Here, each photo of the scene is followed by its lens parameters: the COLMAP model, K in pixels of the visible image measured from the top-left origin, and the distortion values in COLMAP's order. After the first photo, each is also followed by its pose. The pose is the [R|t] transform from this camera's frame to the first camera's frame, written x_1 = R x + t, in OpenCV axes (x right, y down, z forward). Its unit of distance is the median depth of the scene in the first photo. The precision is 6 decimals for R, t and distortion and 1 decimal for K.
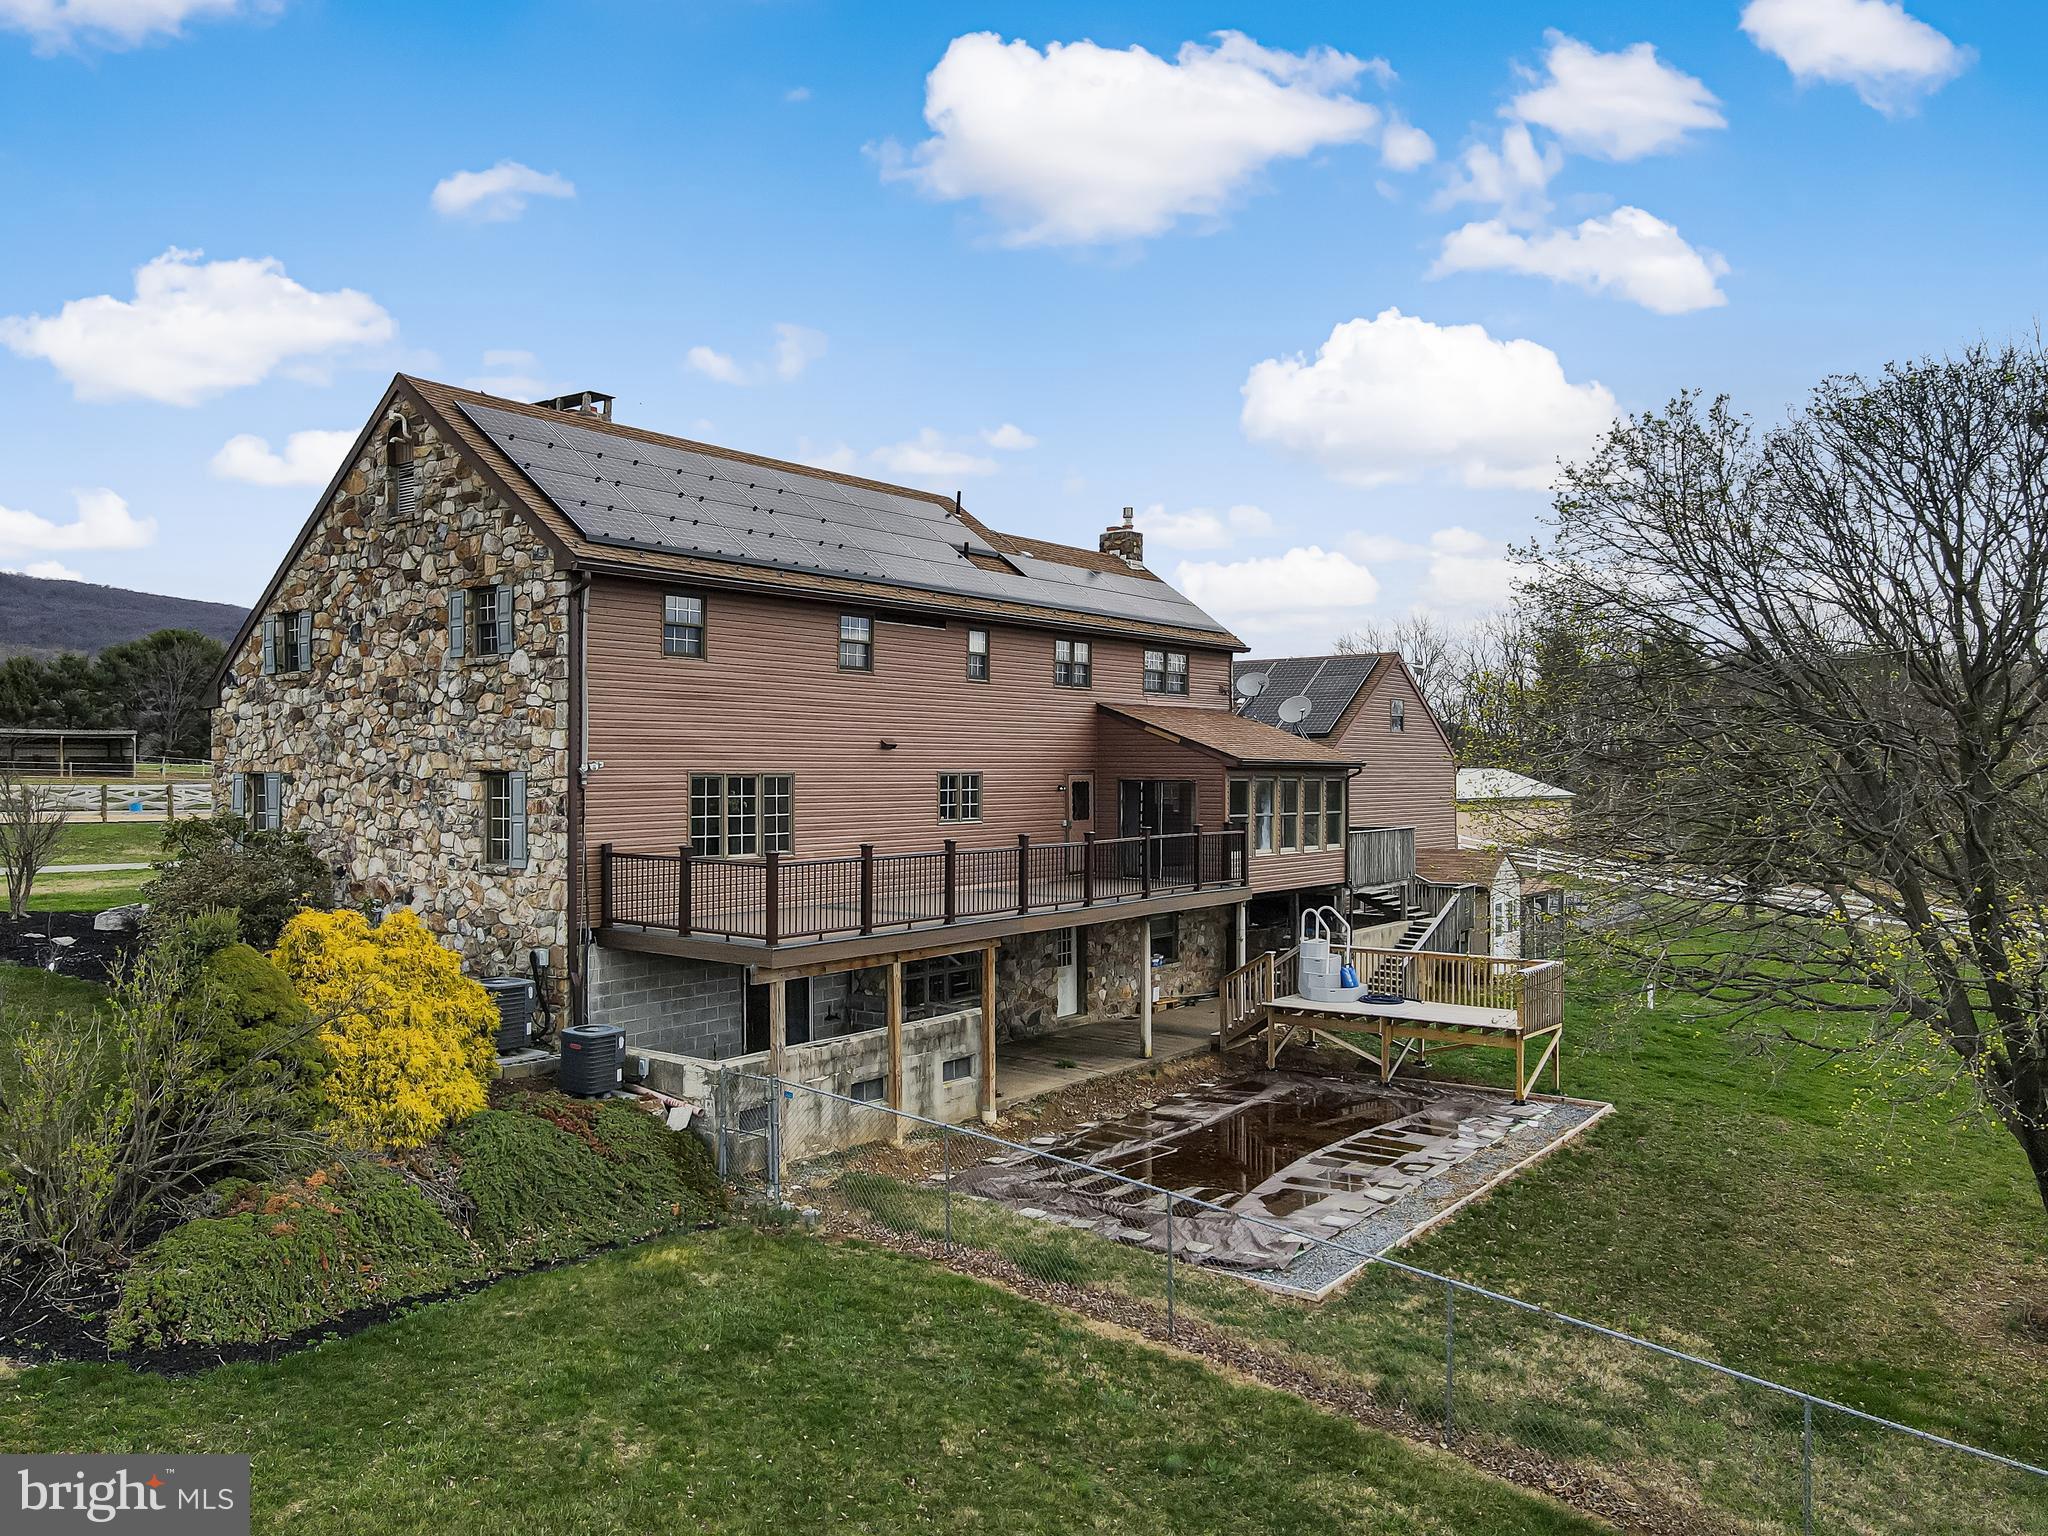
lens RADIAL K [[1523.8, 0, 1007.3], [0, 1523.8, 768.0], [0, 0, 1]] dist [0.011819, 0.010007]
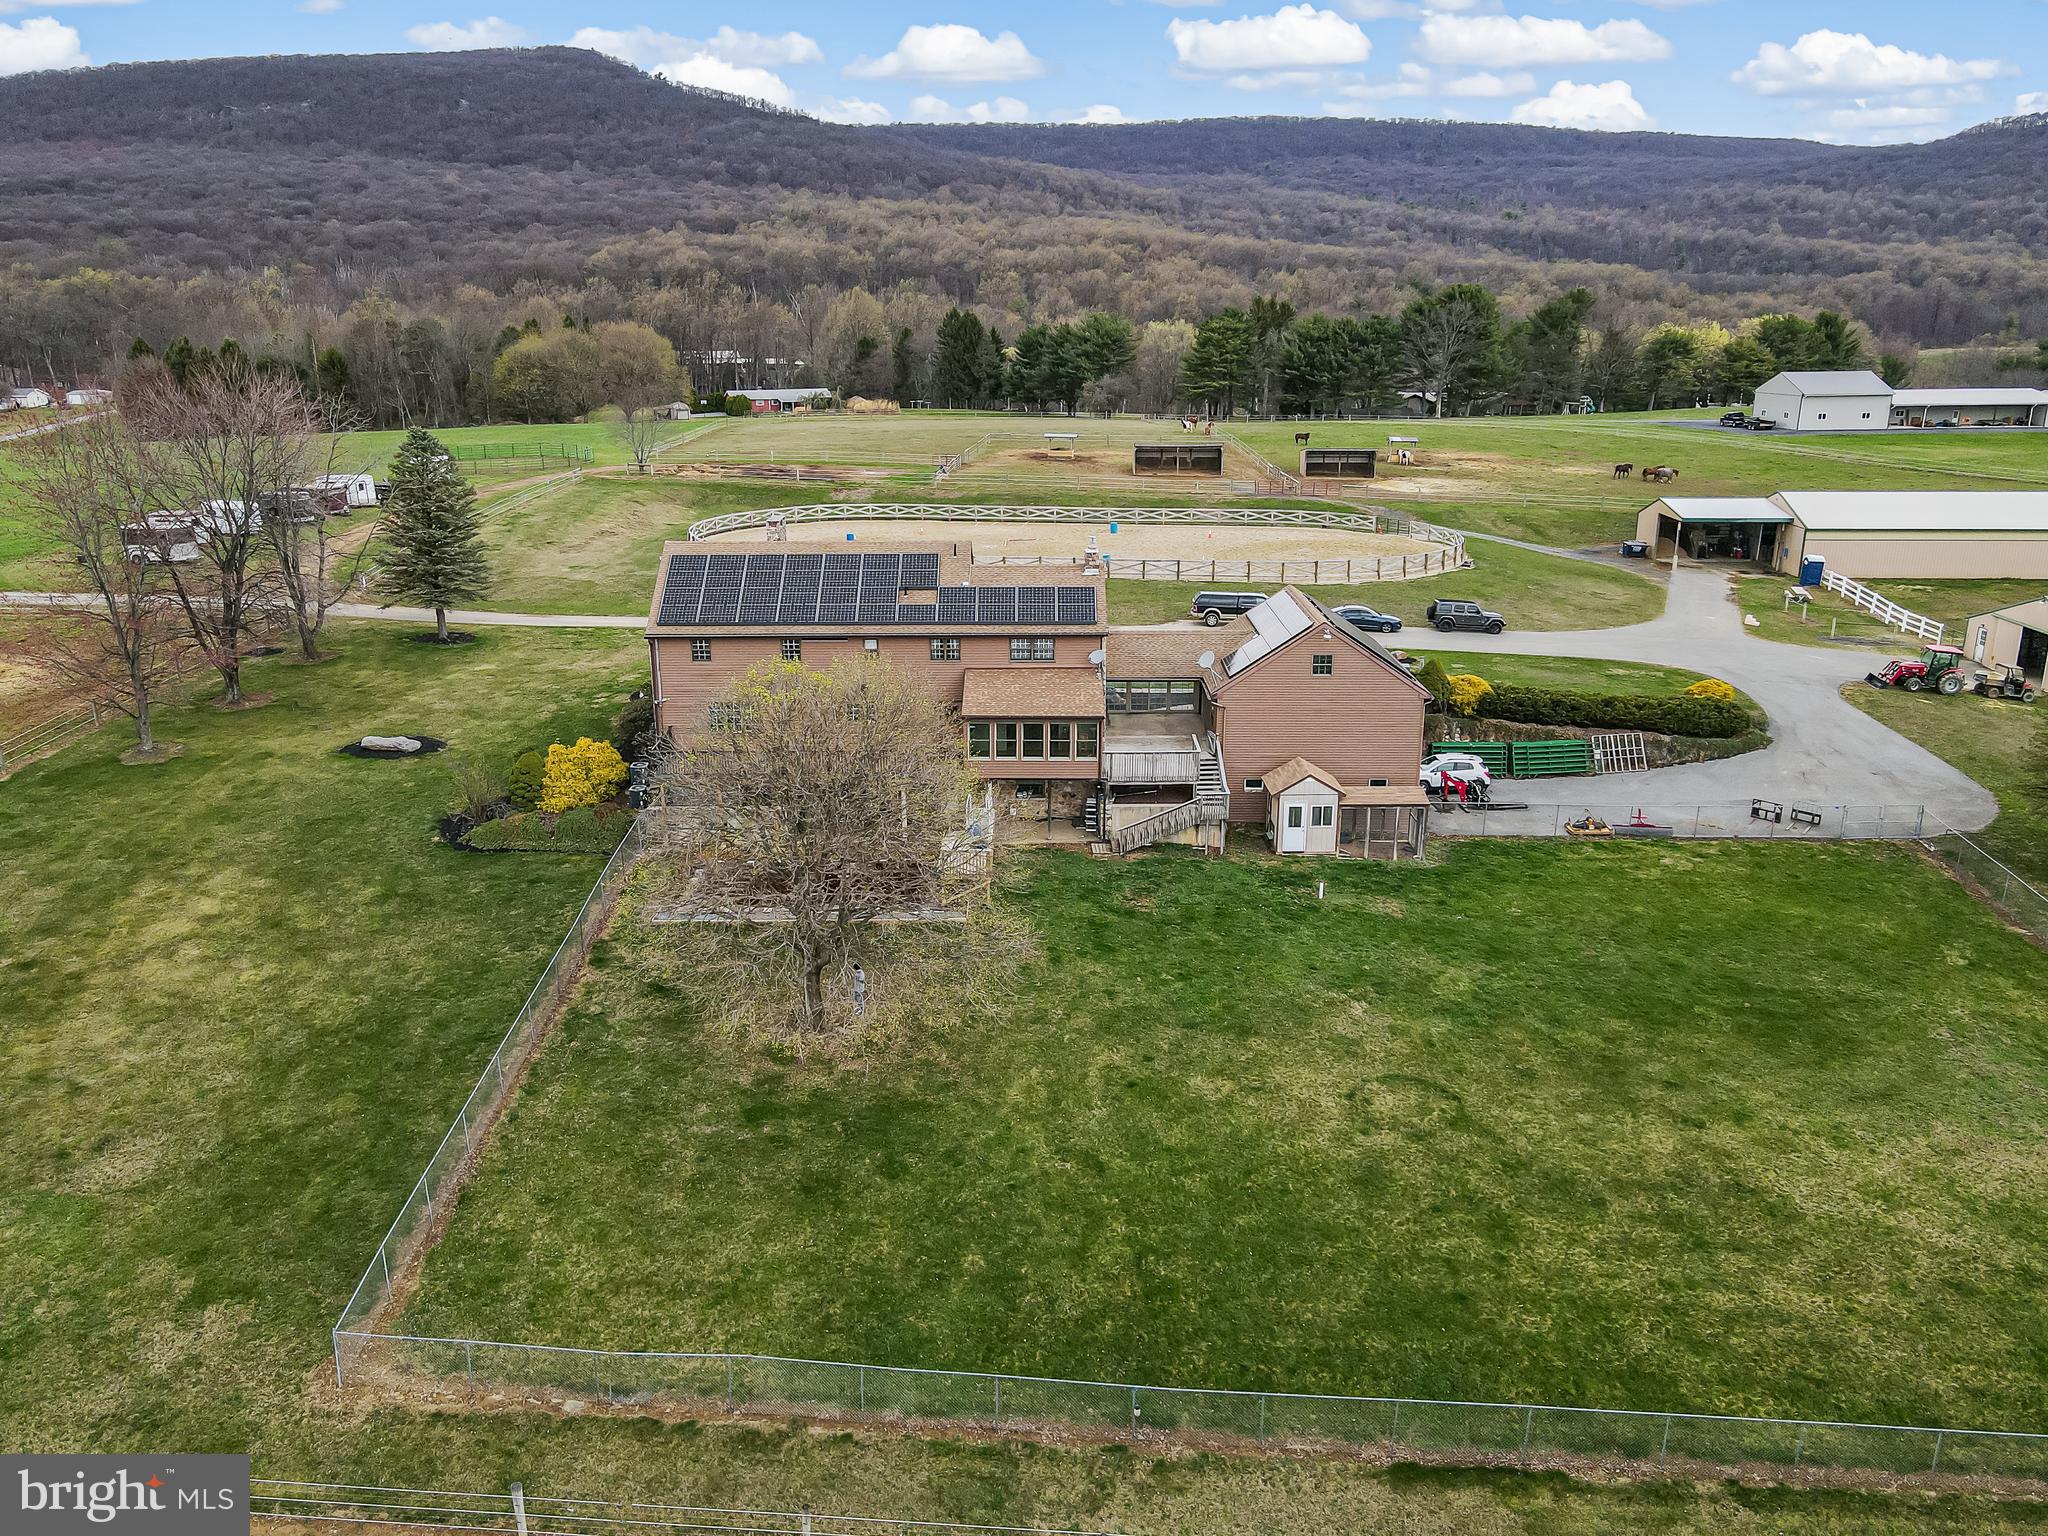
lens RADIAL K [[1531.4, 0, 1009.7], [0, 1531.4, 739.2], [0, 0, 1]] dist [-0.004129, 0.033885]
pose [[0.592501, 0.212262, -0.777102, 2.339751], [0.007381, 0.963191, 0.268718, -0.688171], [0.805536, -0.164951, 0.569124, -0.162782]]
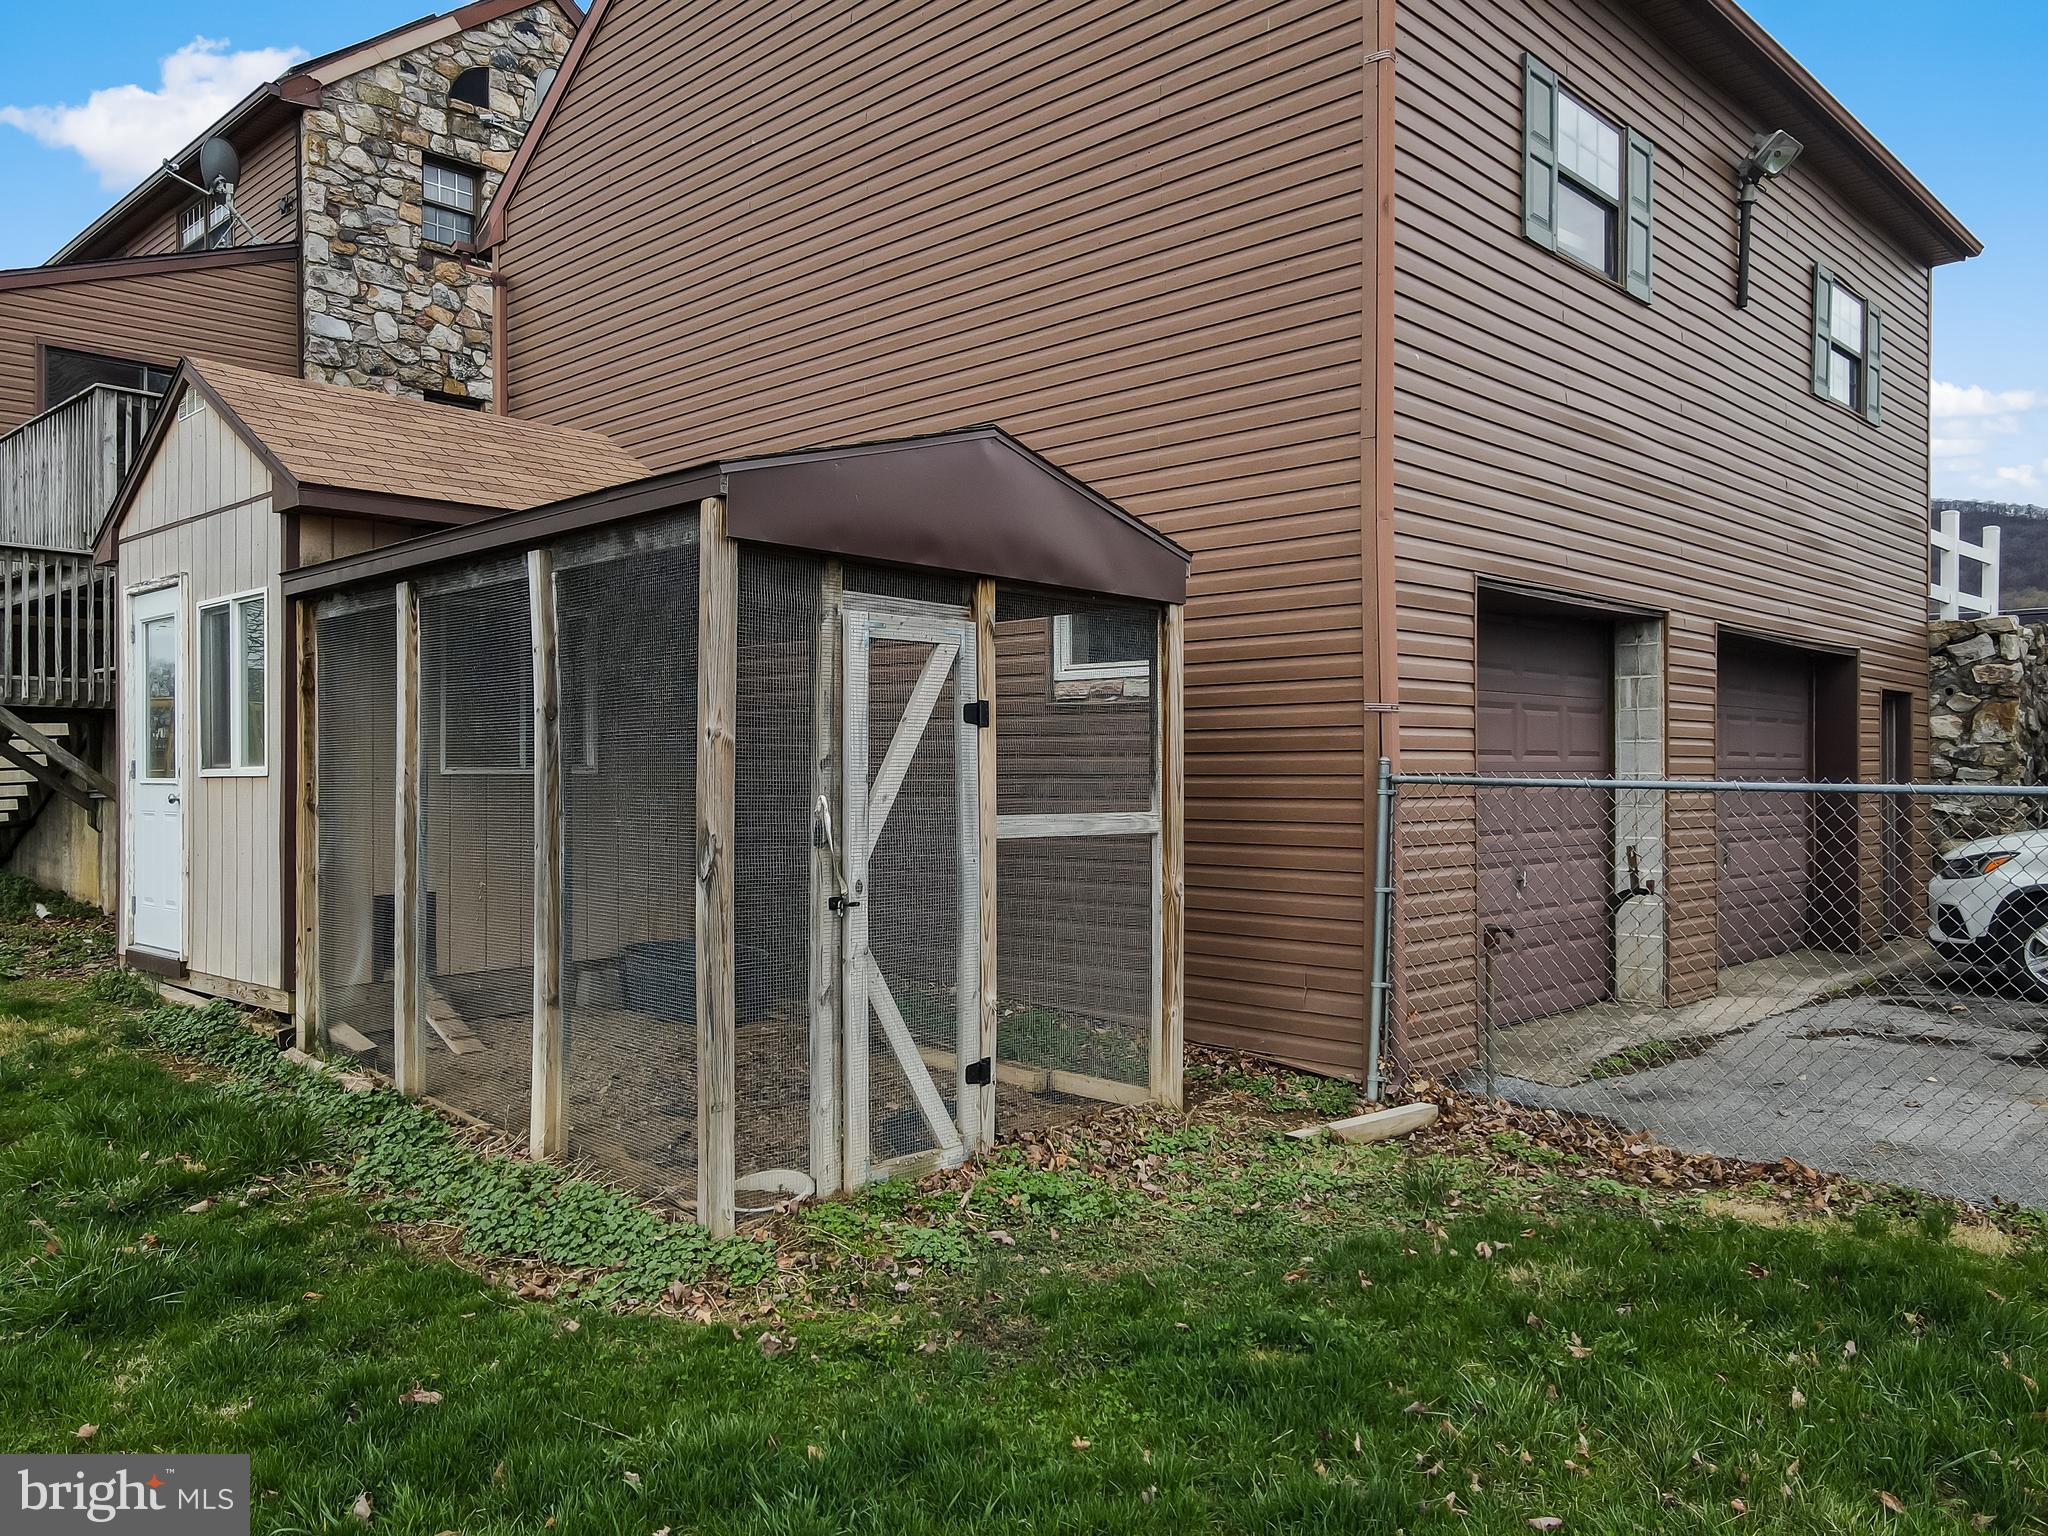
lens RADIAL K [[1517.4, 0, 1011.9], [0, 1517.4, 758.1], [0, 0, 1]] dist [0.010584, 0.005486]
pose [[-0.121806, -0.006869, -0.992530, 0.912688], [0.004368, 0.999963, -0.007456, 0.193374], [0.992544, -0.005243, -0.121771, 2.012151]]
